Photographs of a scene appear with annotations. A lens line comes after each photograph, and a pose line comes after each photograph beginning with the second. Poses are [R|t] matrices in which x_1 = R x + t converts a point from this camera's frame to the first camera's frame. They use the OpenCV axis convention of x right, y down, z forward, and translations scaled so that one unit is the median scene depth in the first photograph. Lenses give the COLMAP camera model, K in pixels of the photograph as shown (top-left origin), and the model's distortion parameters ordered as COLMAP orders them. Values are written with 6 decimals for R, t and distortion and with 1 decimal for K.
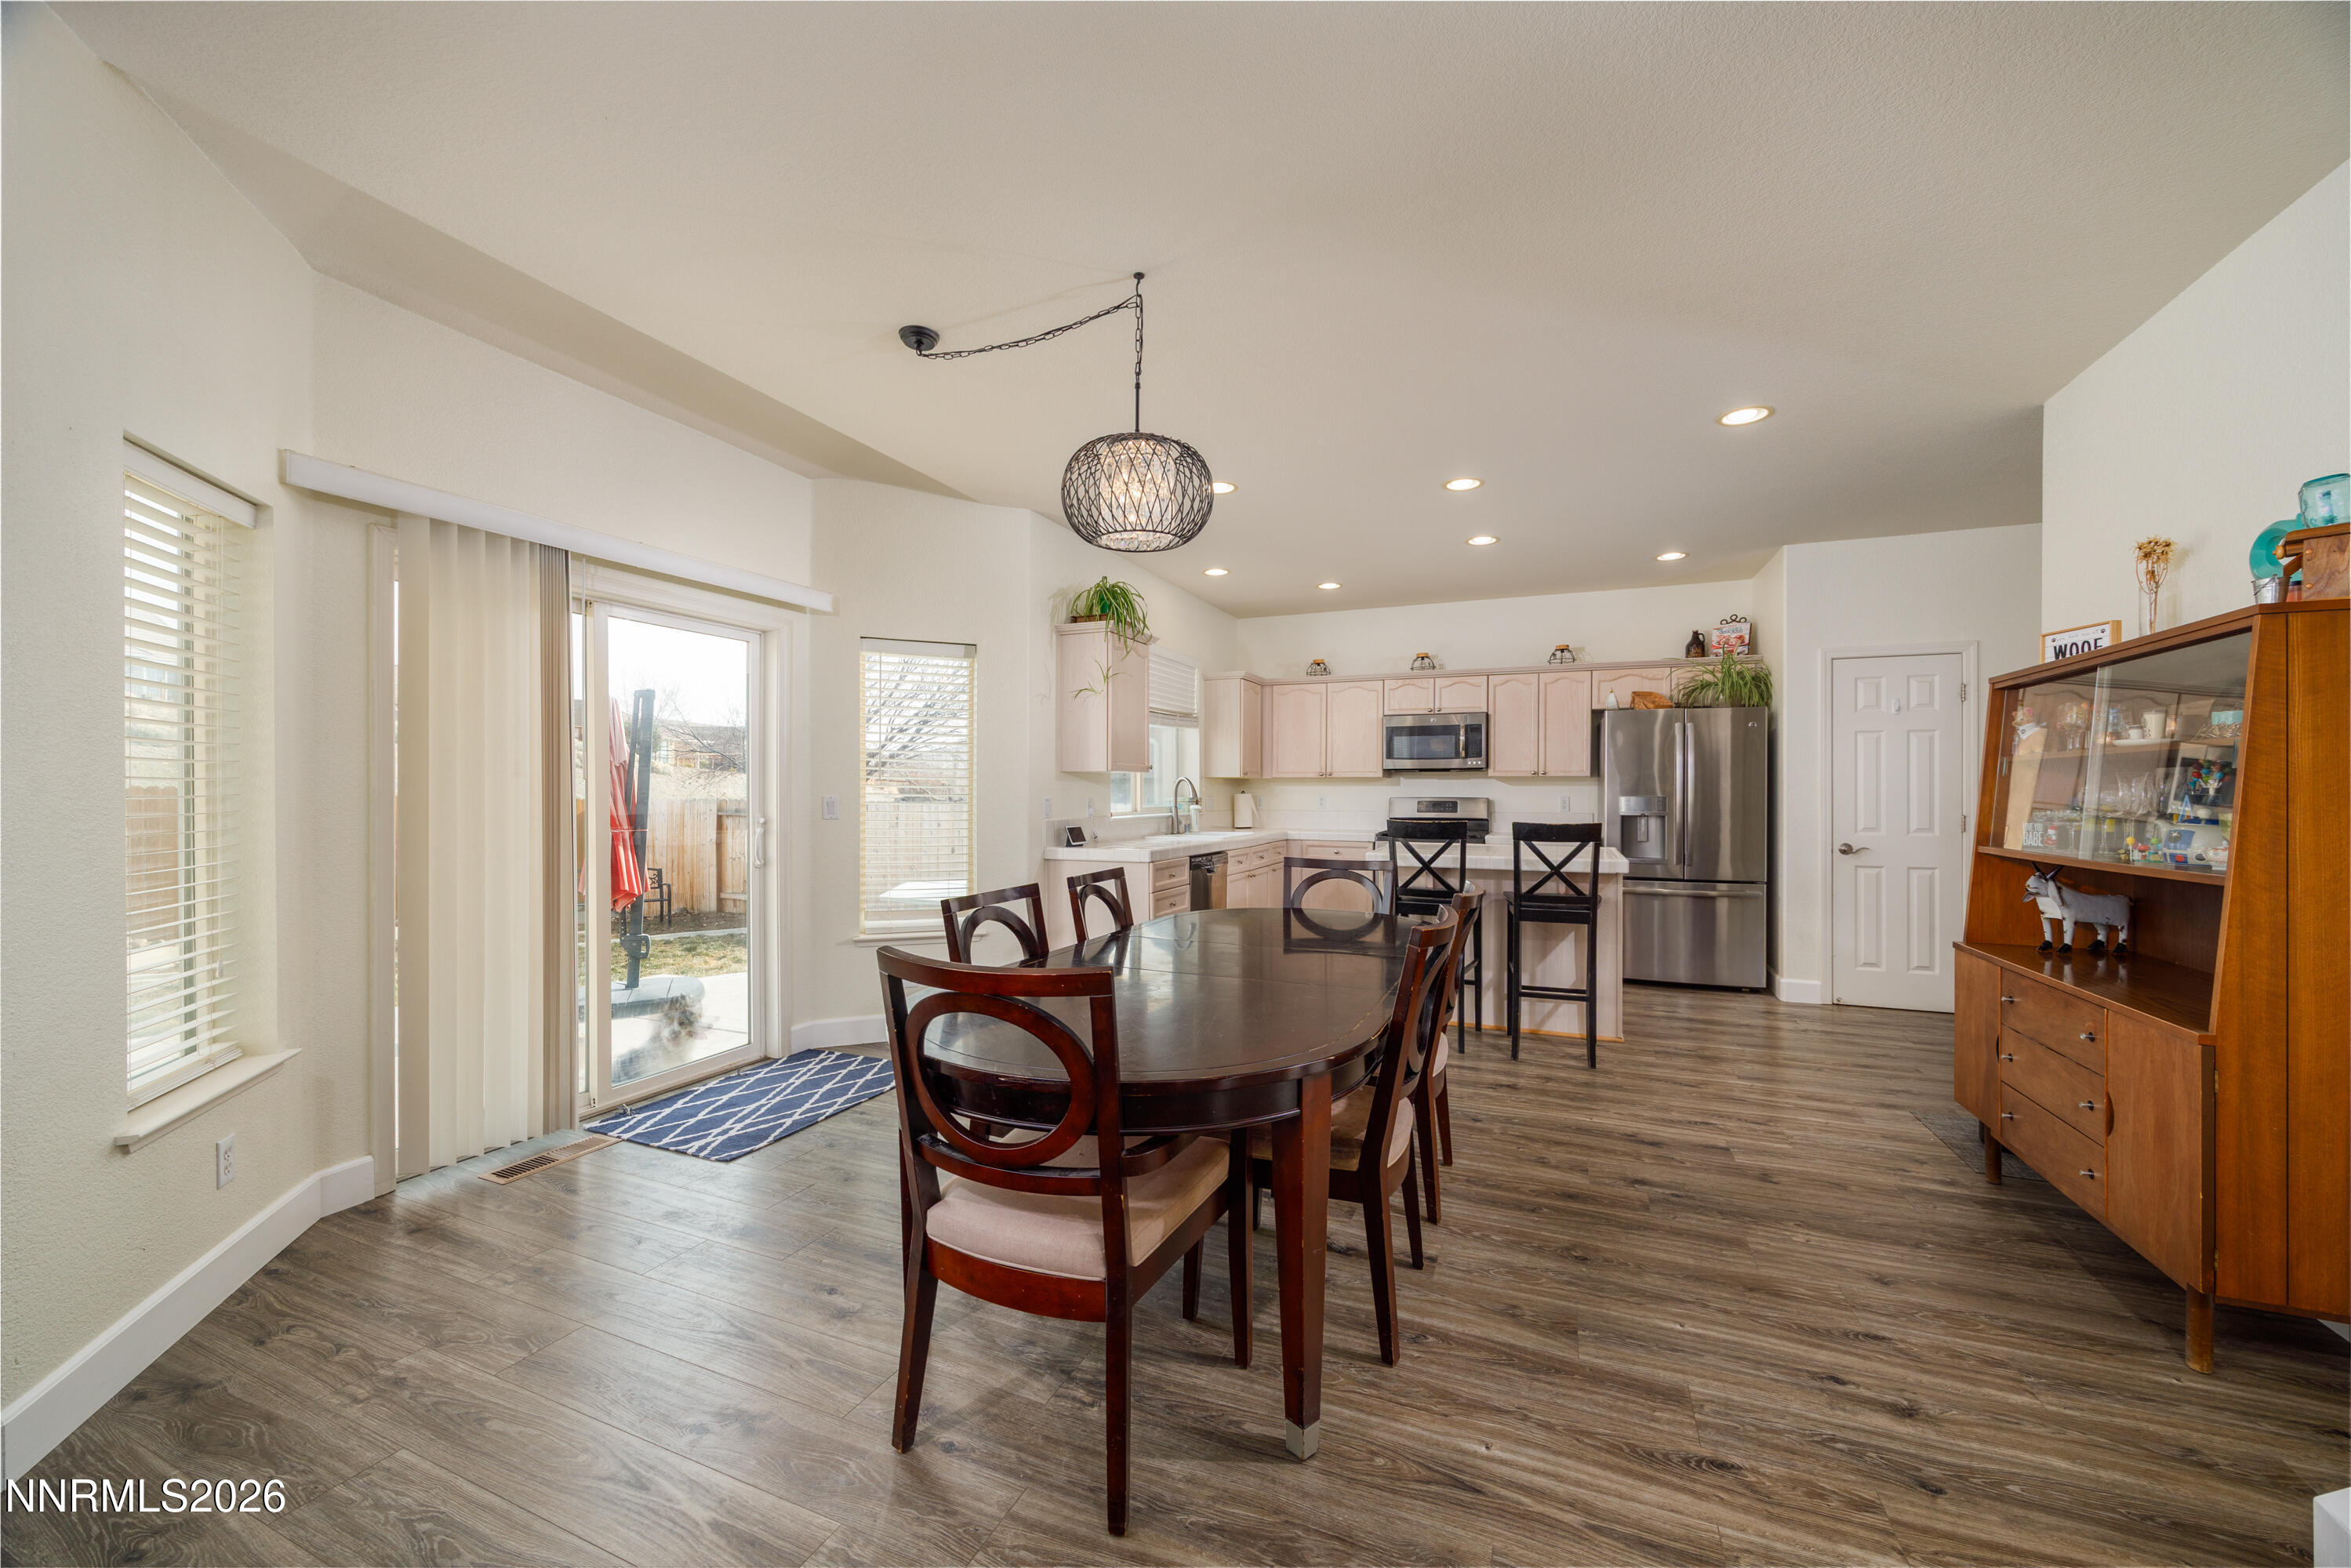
lens RADIAL K [[903.2, 0, 1187.9], [0, 903.2, 789.3], [0, 0, 1]] dist [-0.000173, 0.000015]
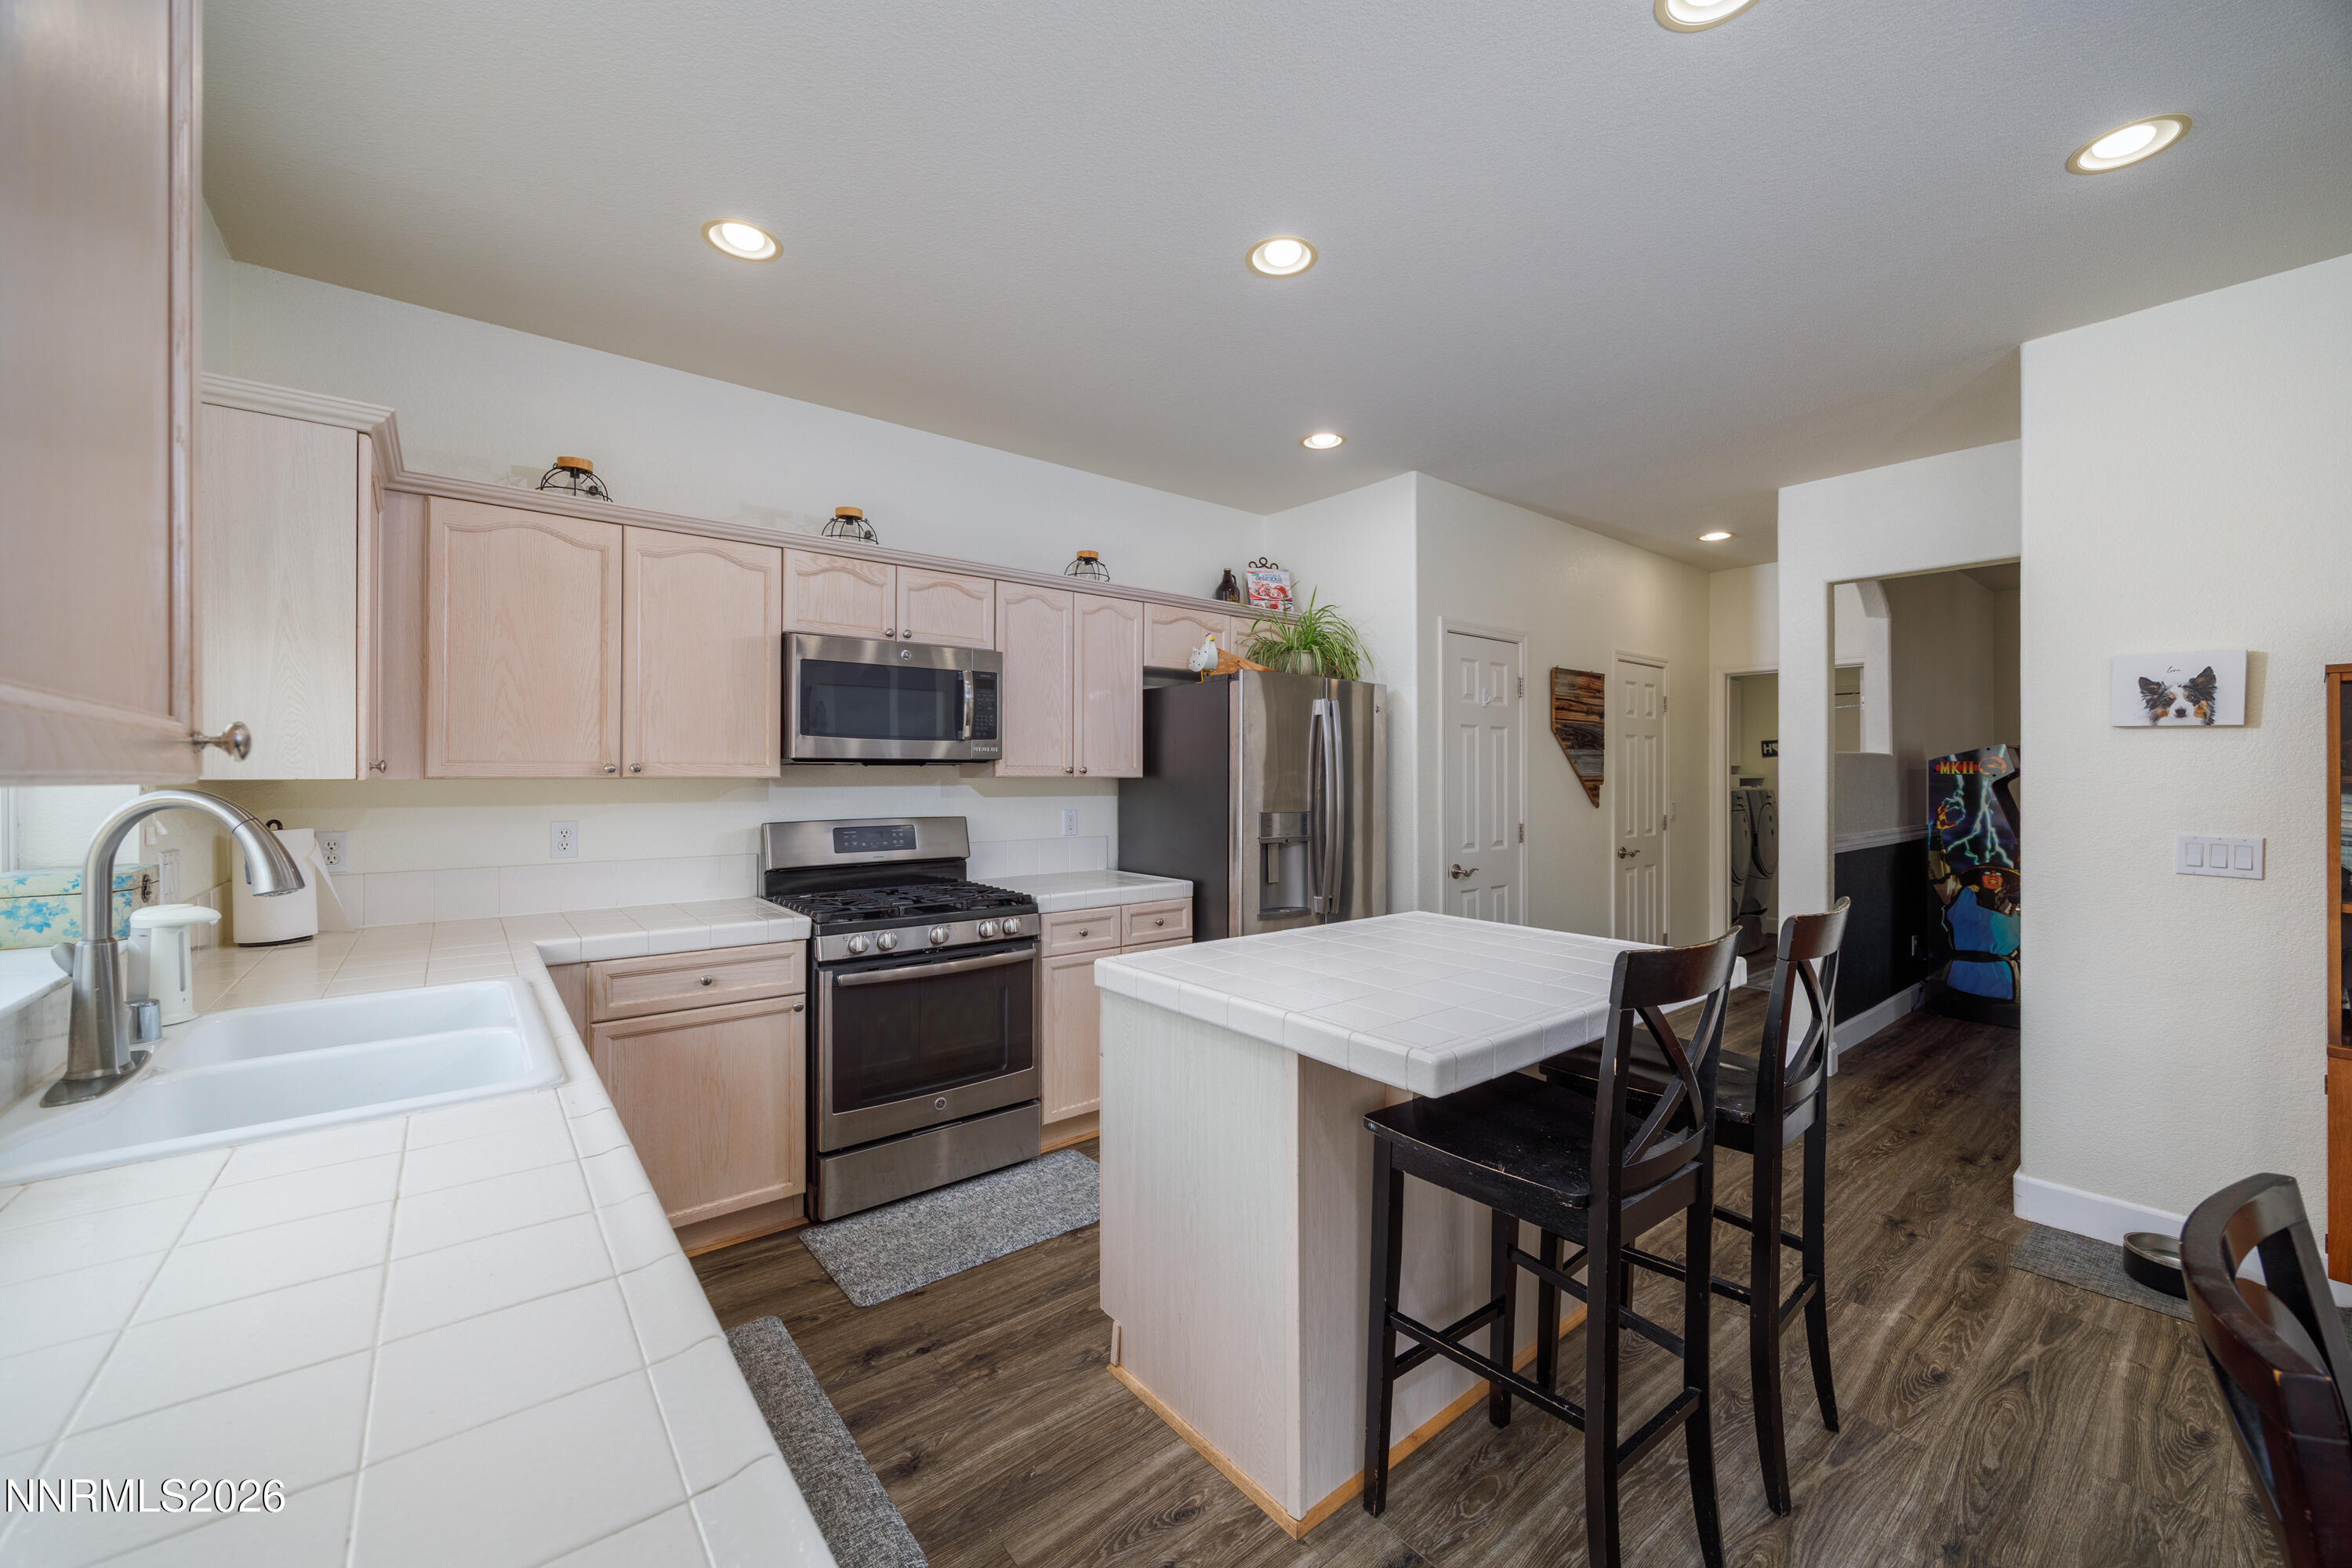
lens RADIAL K [[903.7, 0, 1188.4], [0, 903.7, 789.3], [0, 0, 1]] dist [-0.000173, 0.000015]
pose [[0.469061, -0.020002, 0.882939, -0.122786], [-0.006217, 0.999644, 0.025949, -0.034751], [-0.883144, -0.017661, 0.468770, 1.090635]]
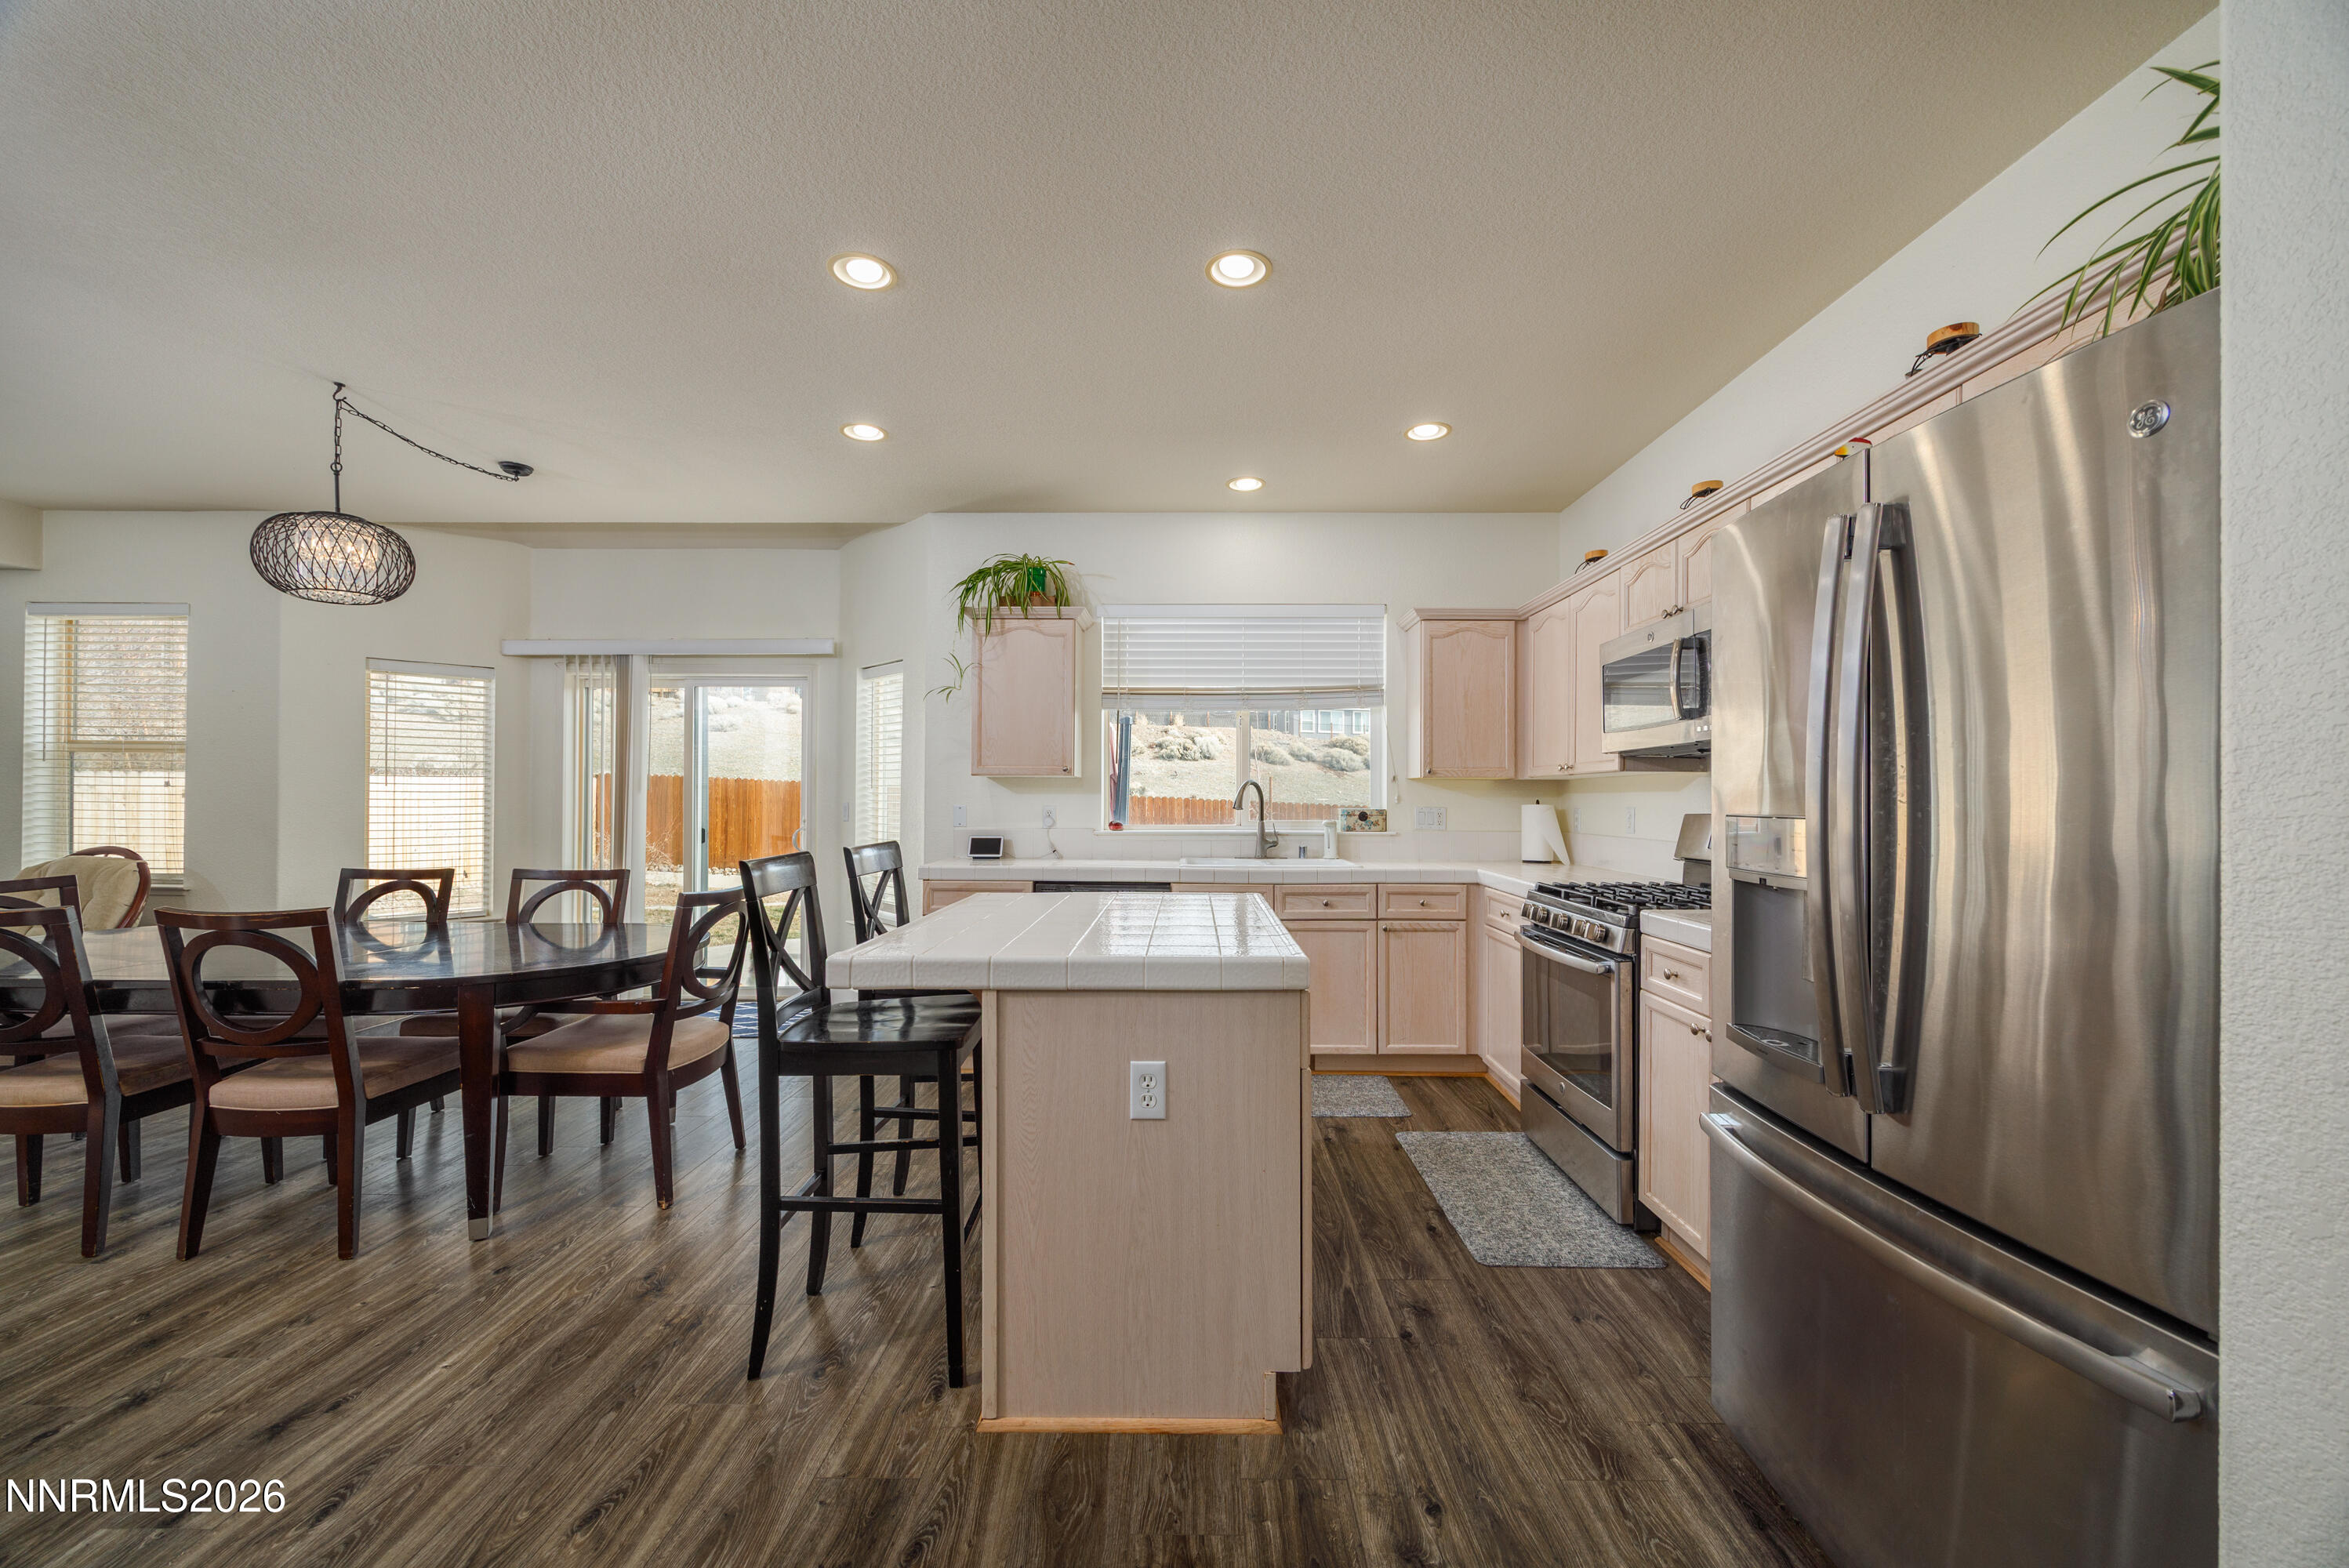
lens RADIAL K [[902.5, 0, 1186.9], [0, 902.5, 789.3], [0, 0, 1]] dist [-0.000173, 0.000015]
pose [[0.374967, -0.005014, -0.927025, 0.989370], [-0.005136, 0.999959, -0.007486, -0.002656], [0.927024, 0.007568, 0.374926, 1.038708]]
